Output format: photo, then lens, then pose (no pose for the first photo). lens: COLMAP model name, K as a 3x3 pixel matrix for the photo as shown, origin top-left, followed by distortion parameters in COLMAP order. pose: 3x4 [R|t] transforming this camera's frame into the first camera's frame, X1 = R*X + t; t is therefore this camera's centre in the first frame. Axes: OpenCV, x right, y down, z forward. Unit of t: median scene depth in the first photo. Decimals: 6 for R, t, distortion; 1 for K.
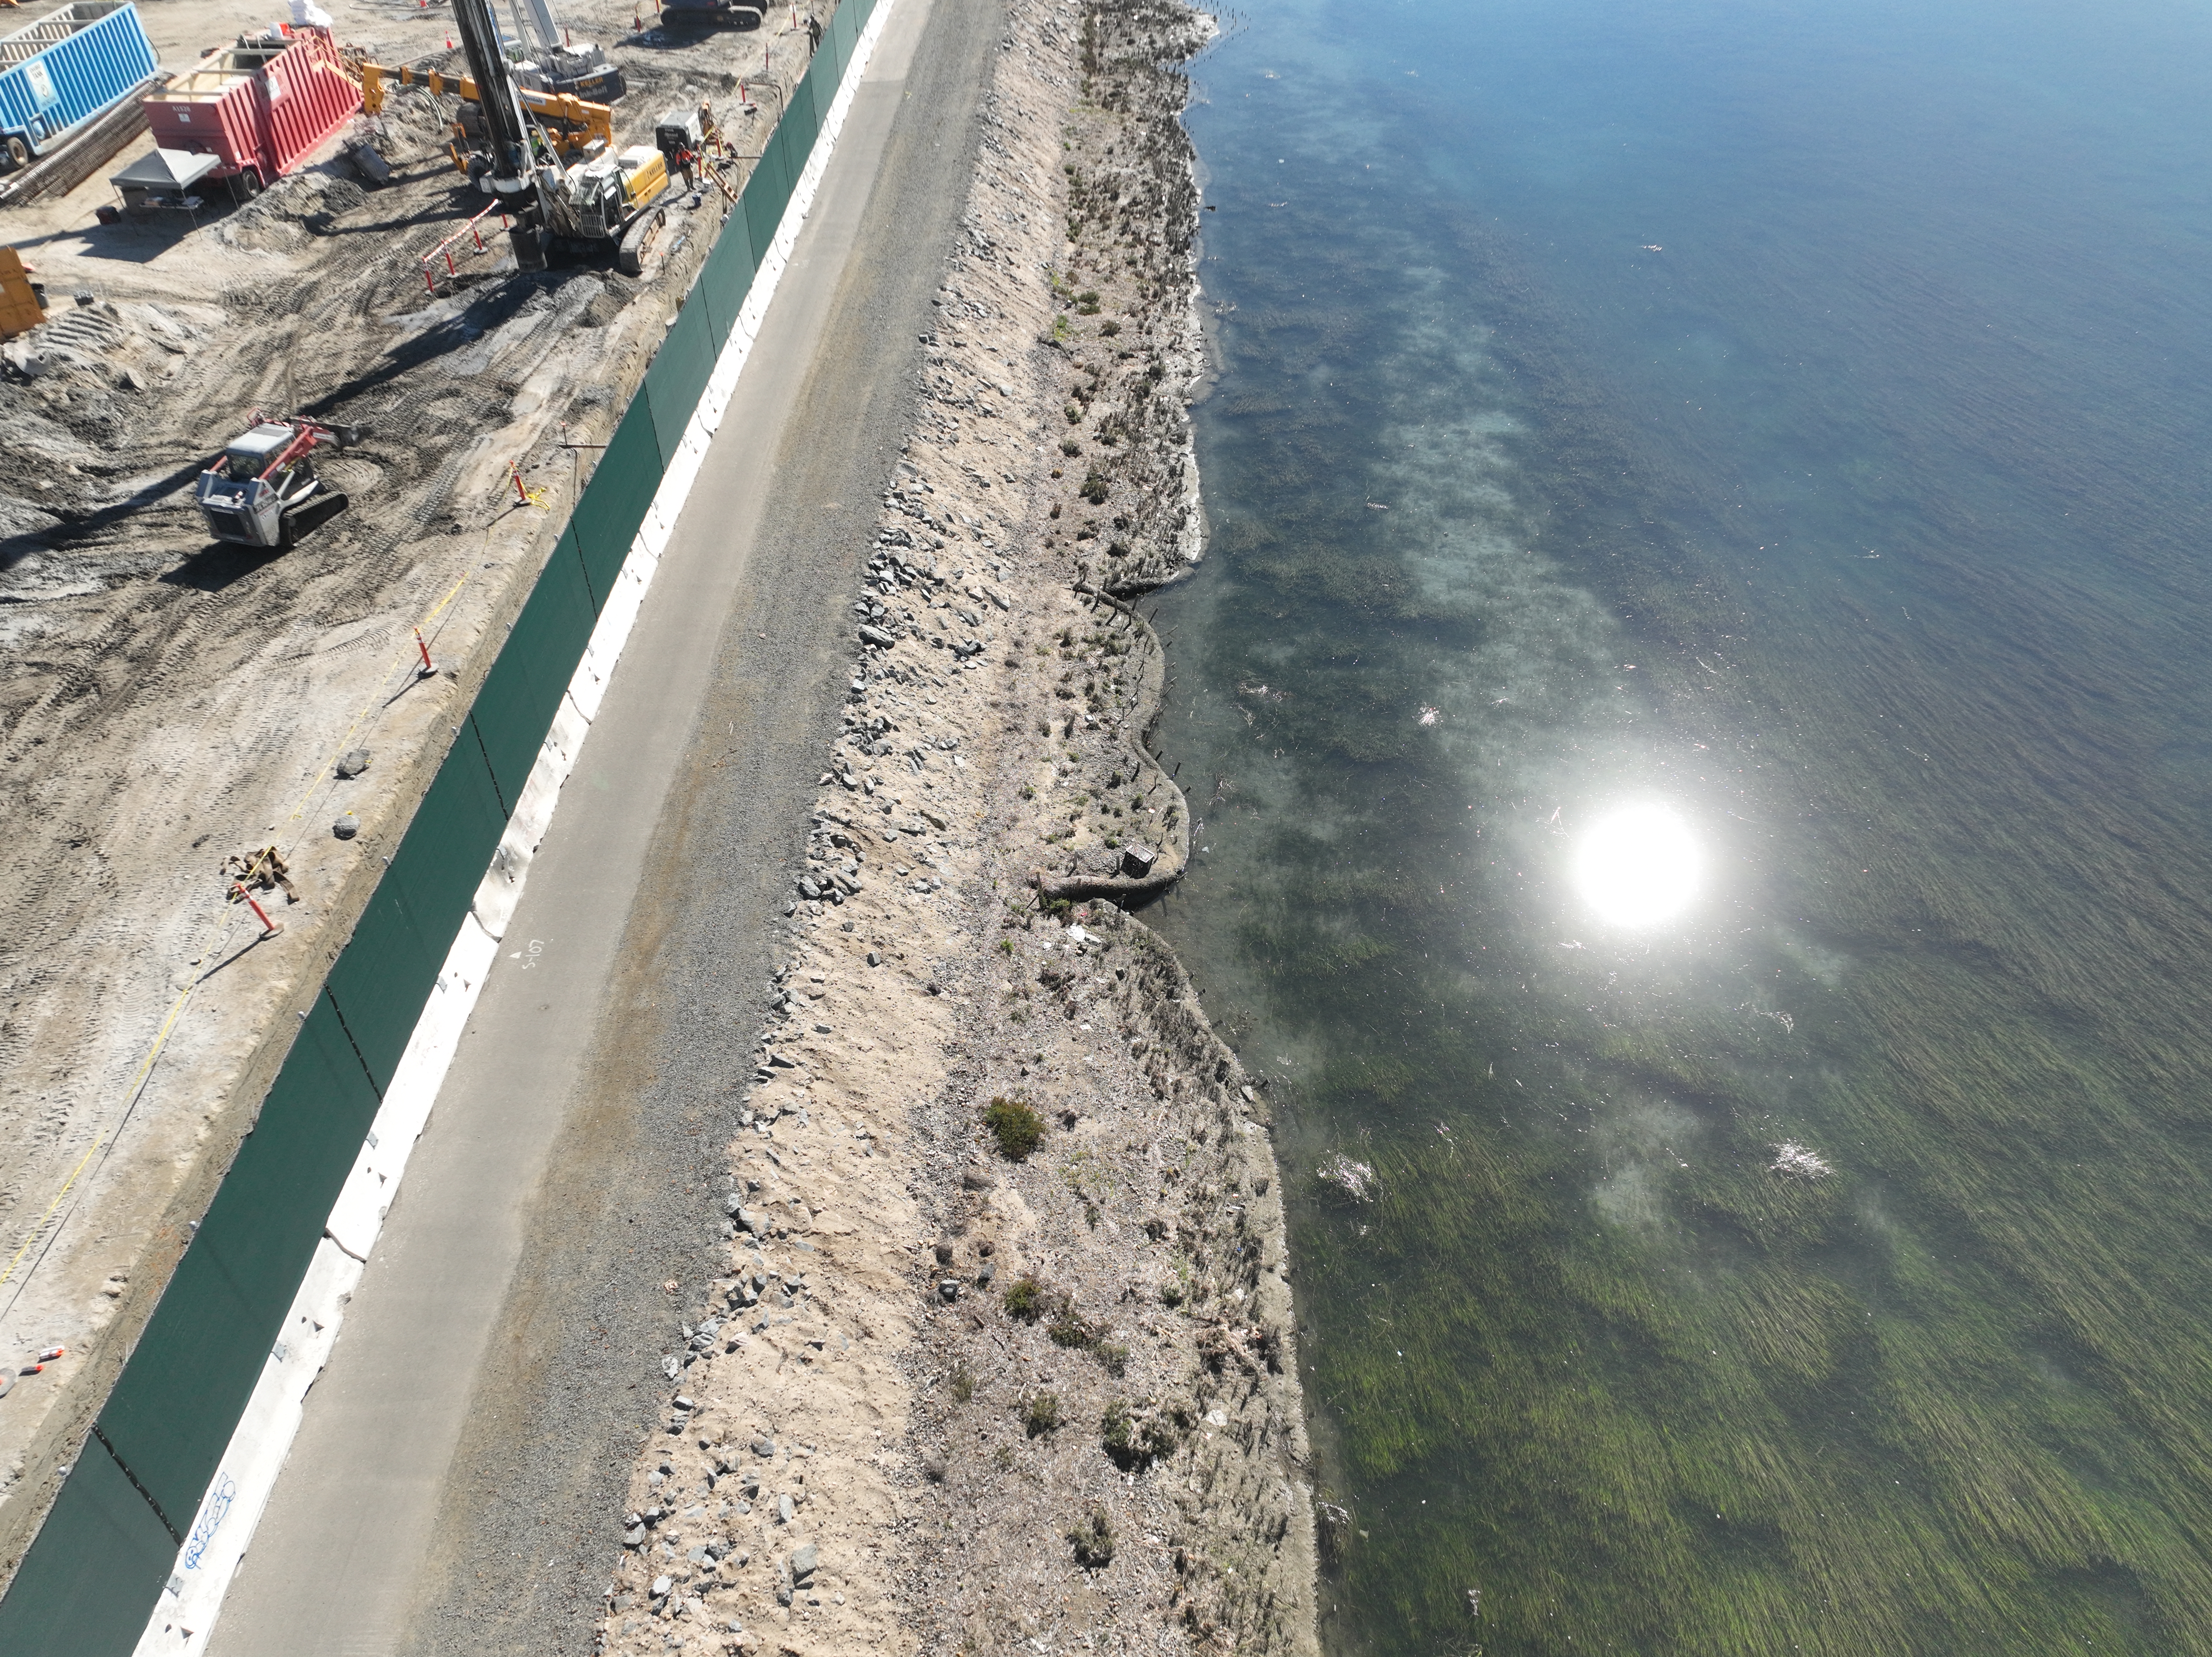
lens RADIAL K [[1548.1, 0, 1113.5], [0, 1548.1, 826.1], [0, 0, 1]] dist [-0.000912, 0.020335]
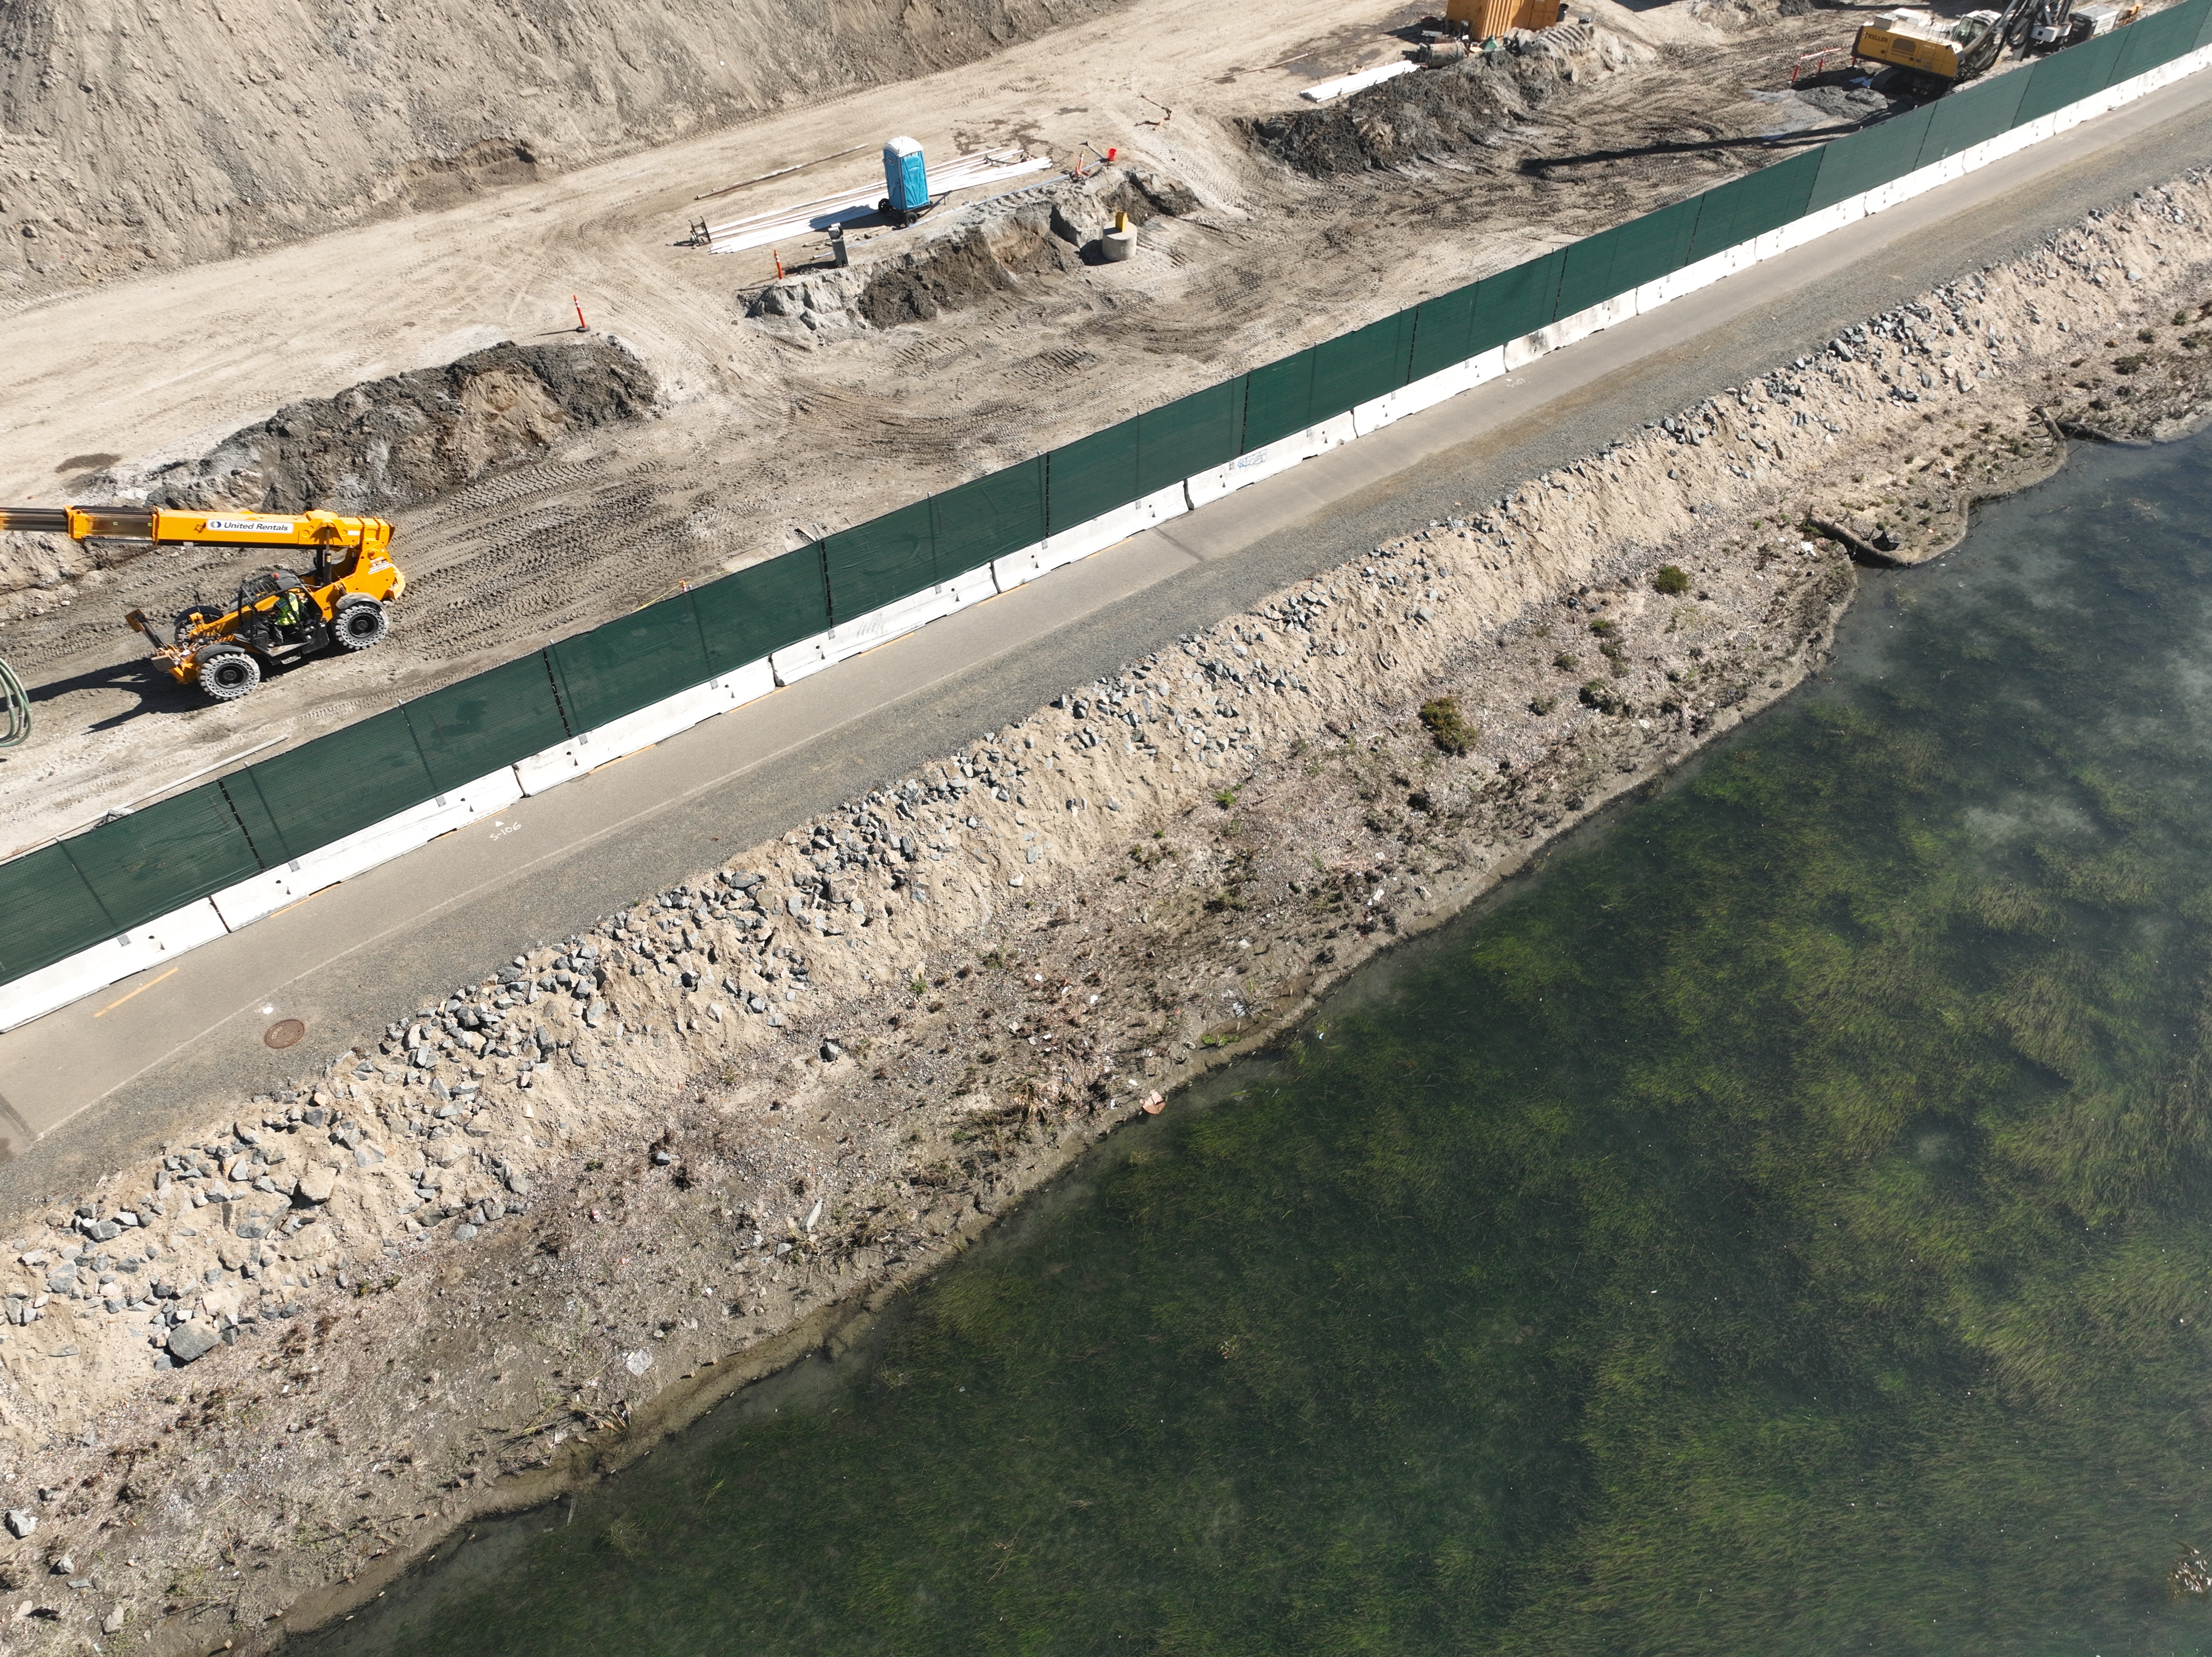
lens RADIAL K [[1562.8, 0, 1113.9], [0, 1562.8, 818.9], [0, 0, 1]] dist [-0.009146, 0.031414]
pose [[0.603072, 0.547960, -0.579693, 0.402410], [-0.513524, 0.822795, 0.243519, 0.178089], [0.610408, 0.150826, 0.777595, -0.370683]]
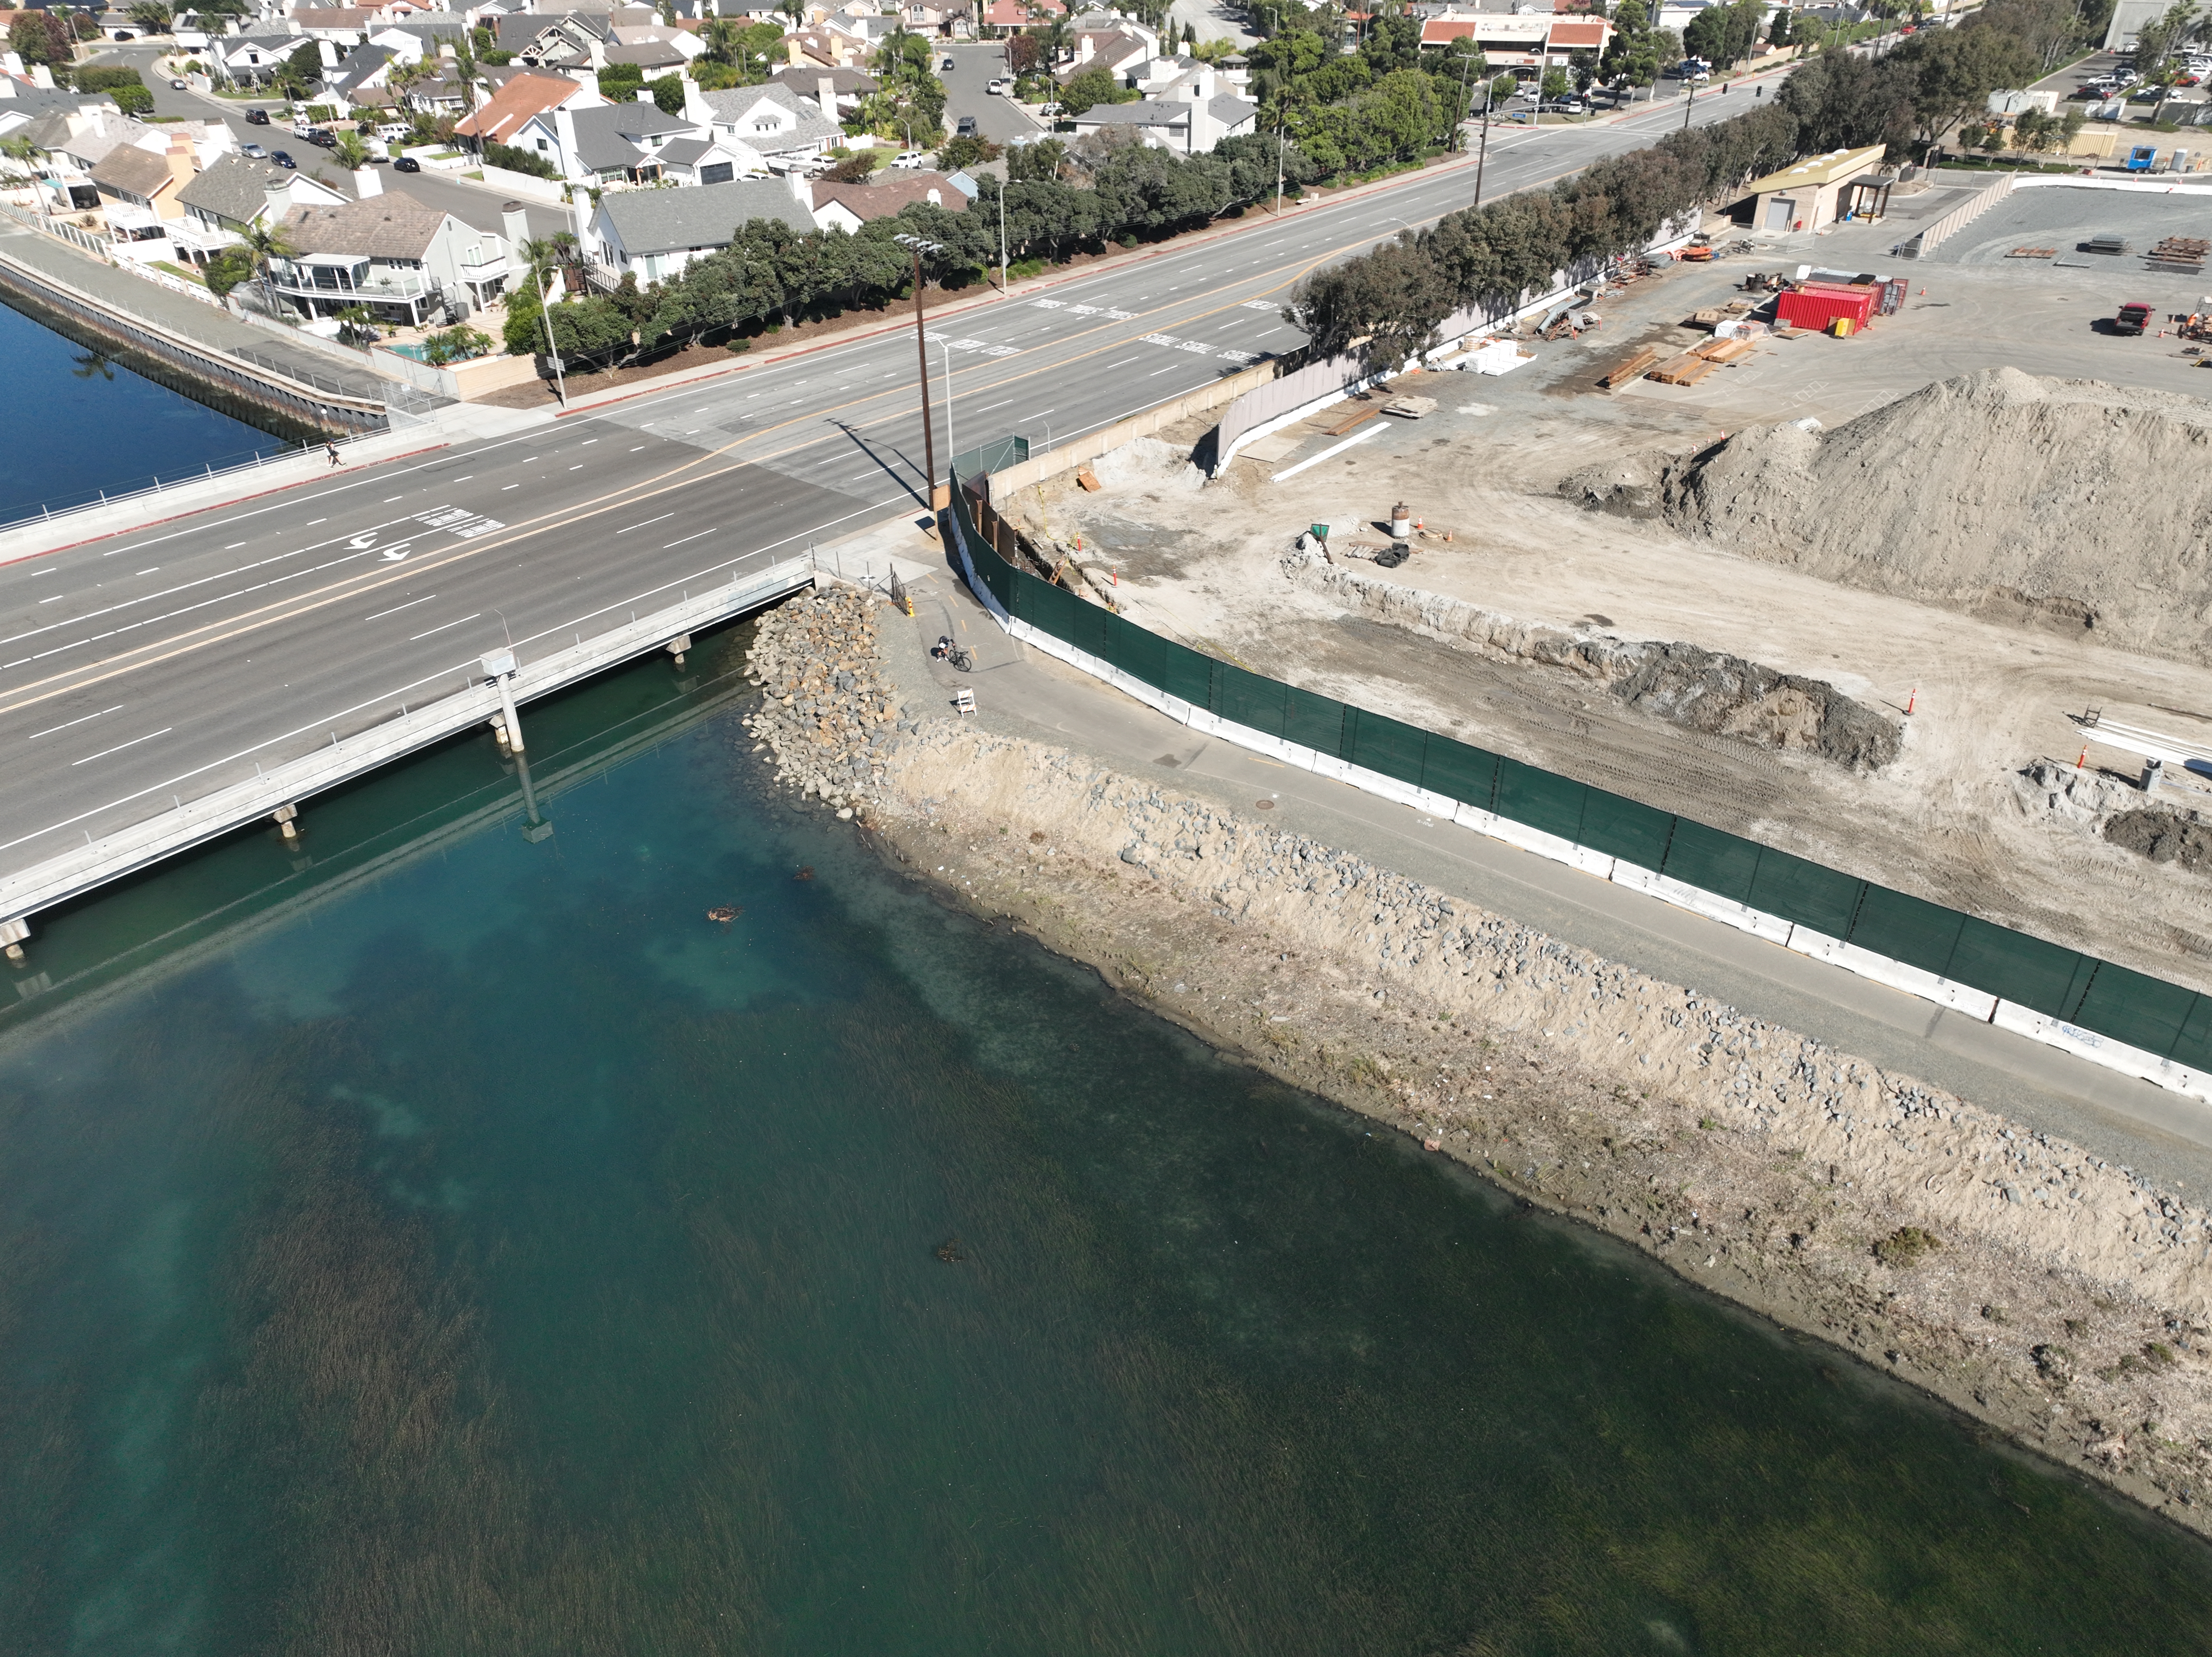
lens RADIAL K [[1569.3, 0, 1112.5], [0, 1569.3, 807.7], [0, 0, 1]] dist [-0.002853, 0.026825]
pose [[-0.646109, 0.394328, -0.653489, 0.841208], [-0.491702, 0.439802, 0.751534, -0.371669], [0.583757, 0.806895, -0.090269, -0.003944]]
